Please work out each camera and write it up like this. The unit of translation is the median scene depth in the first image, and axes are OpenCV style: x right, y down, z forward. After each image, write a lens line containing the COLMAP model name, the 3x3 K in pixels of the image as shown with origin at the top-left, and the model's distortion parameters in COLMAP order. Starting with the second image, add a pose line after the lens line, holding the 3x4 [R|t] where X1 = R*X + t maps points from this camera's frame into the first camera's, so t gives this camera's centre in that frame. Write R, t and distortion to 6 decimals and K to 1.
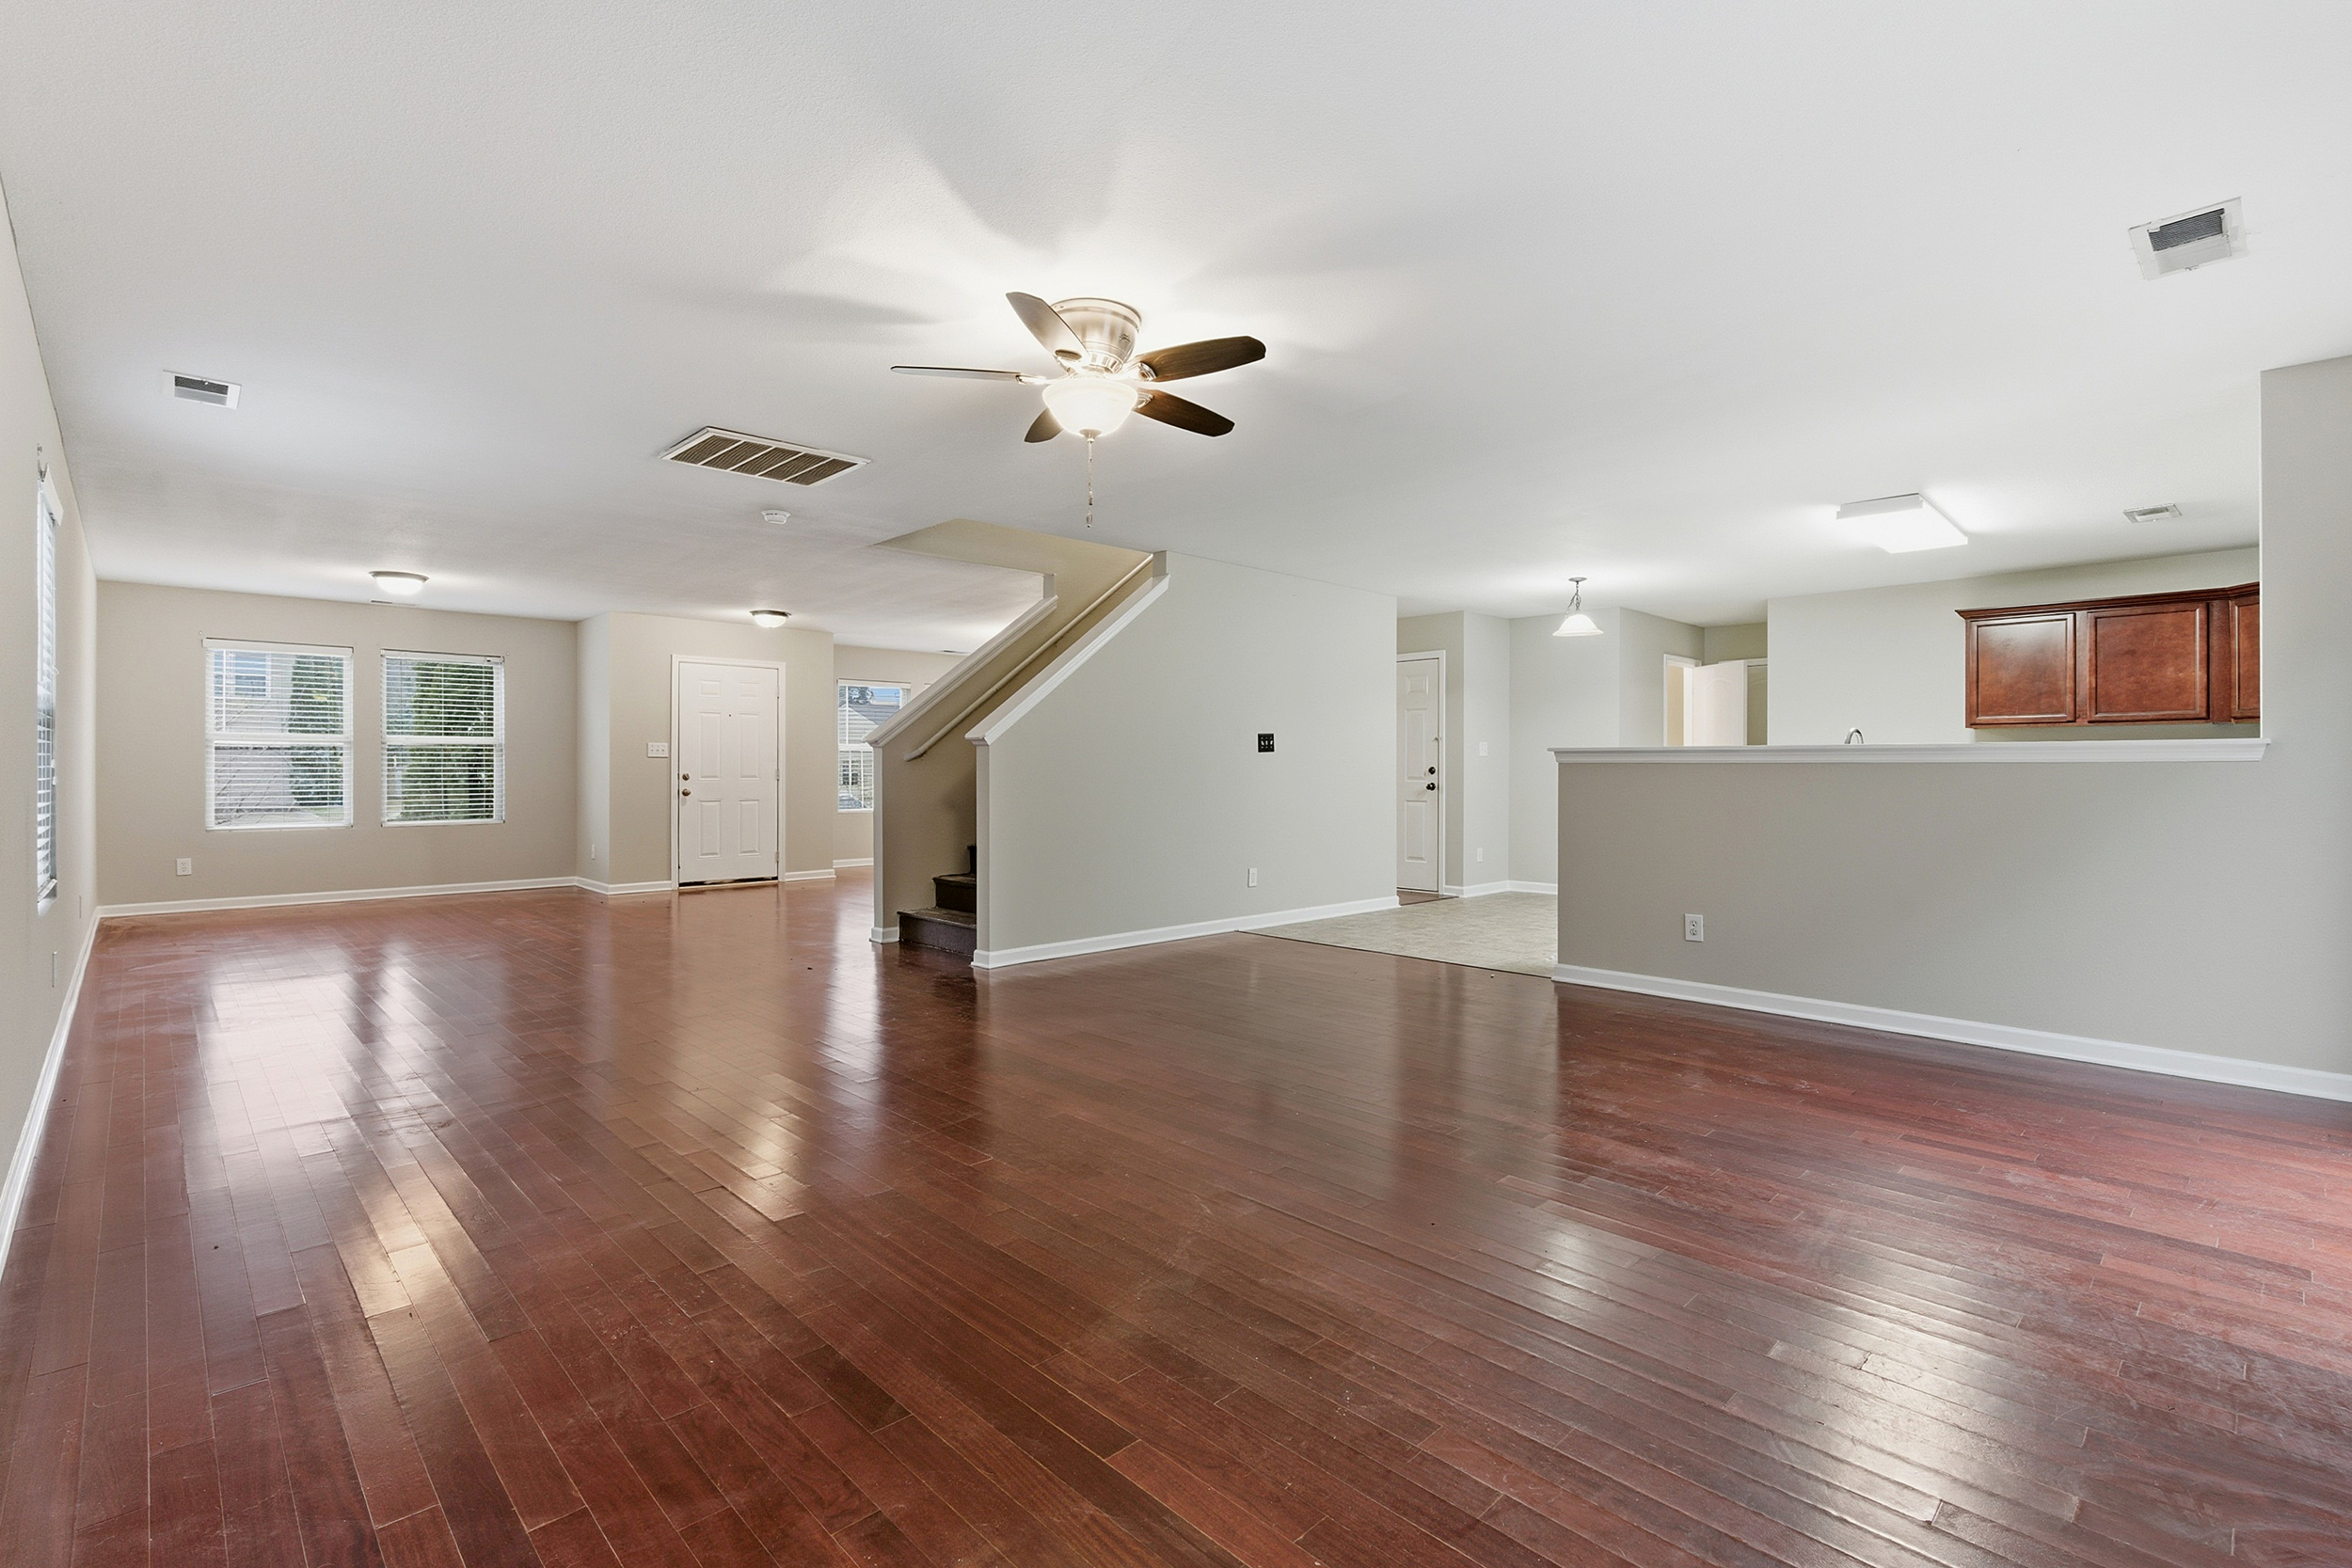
lens RADIAL K [[1078.7, 0, 1168.9], [0, 1078.7, 770.2], [0, 0, 1]] dist [-0.000954, -0.001062]
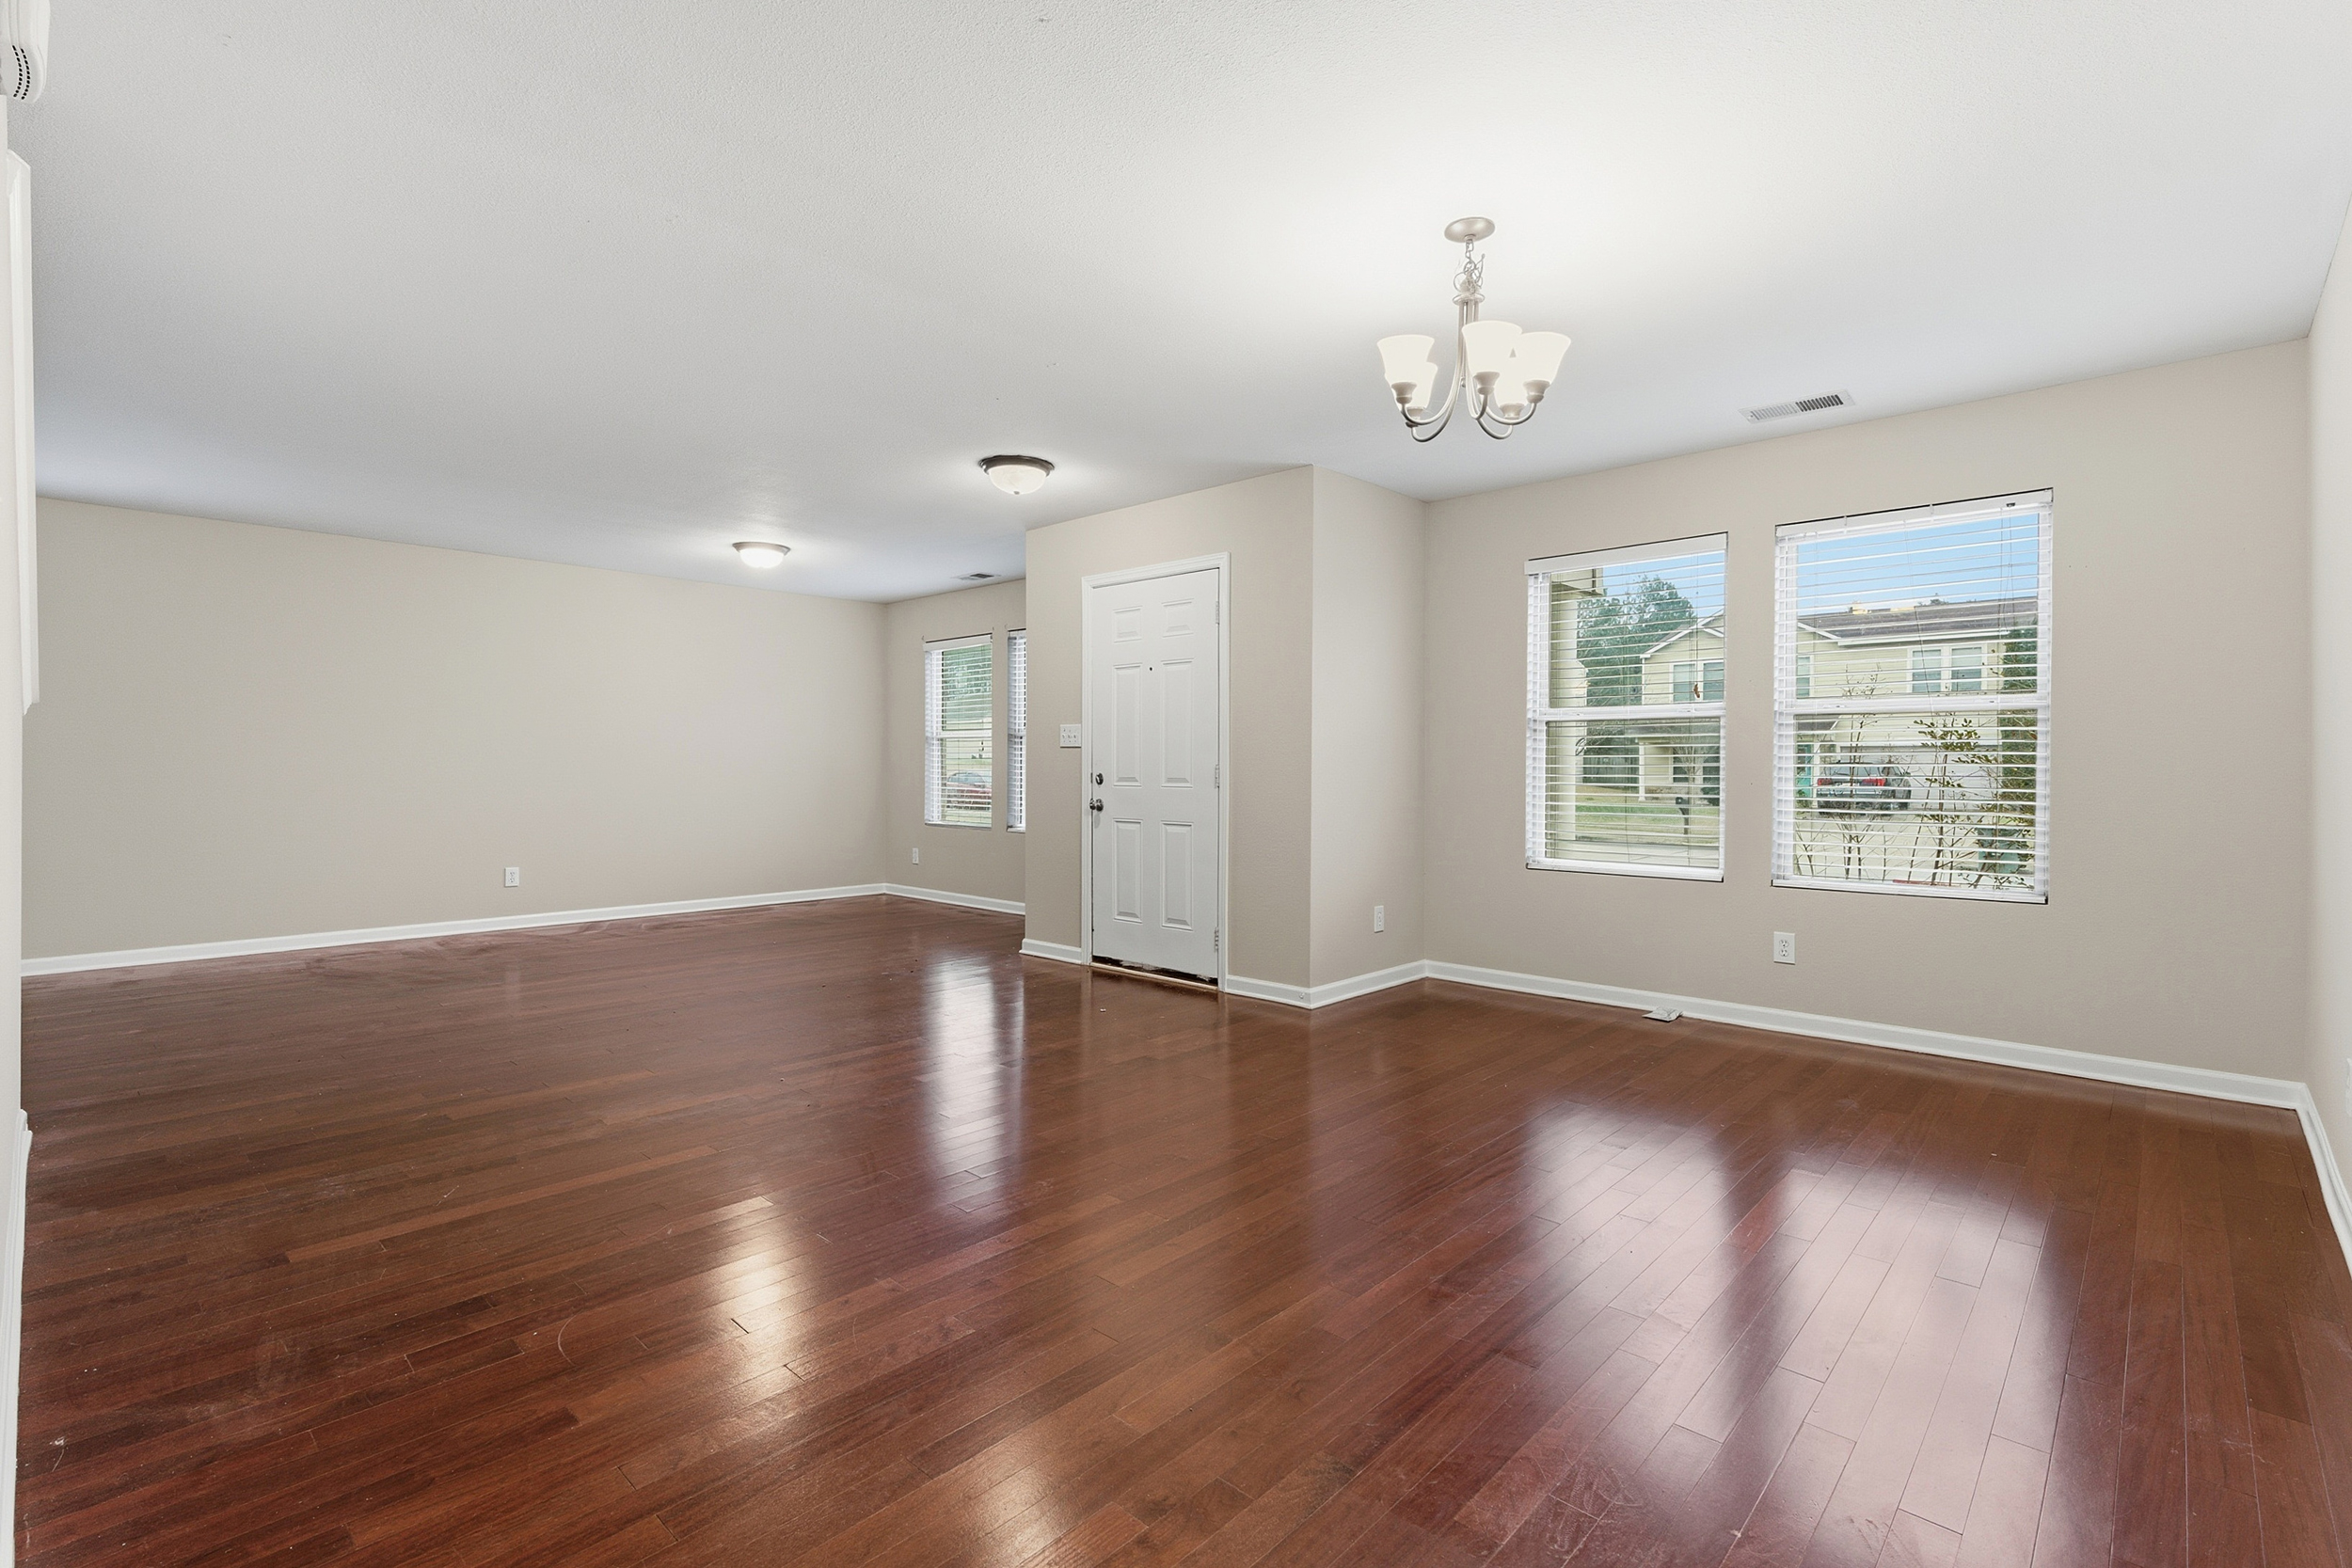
lens RADIAL K [[1078.7, 0, 1174.7], [0, 1078.7, 781.4], [0, 0, 1]] dist [-0.000954, -0.001062]
pose [[0.051546, 0.014747, -0.998562, 0.147912], [-0.003966, 0.999886, 0.014562, -0.001406], [0.998663, 0.003209, 0.051599, 1.011010]]
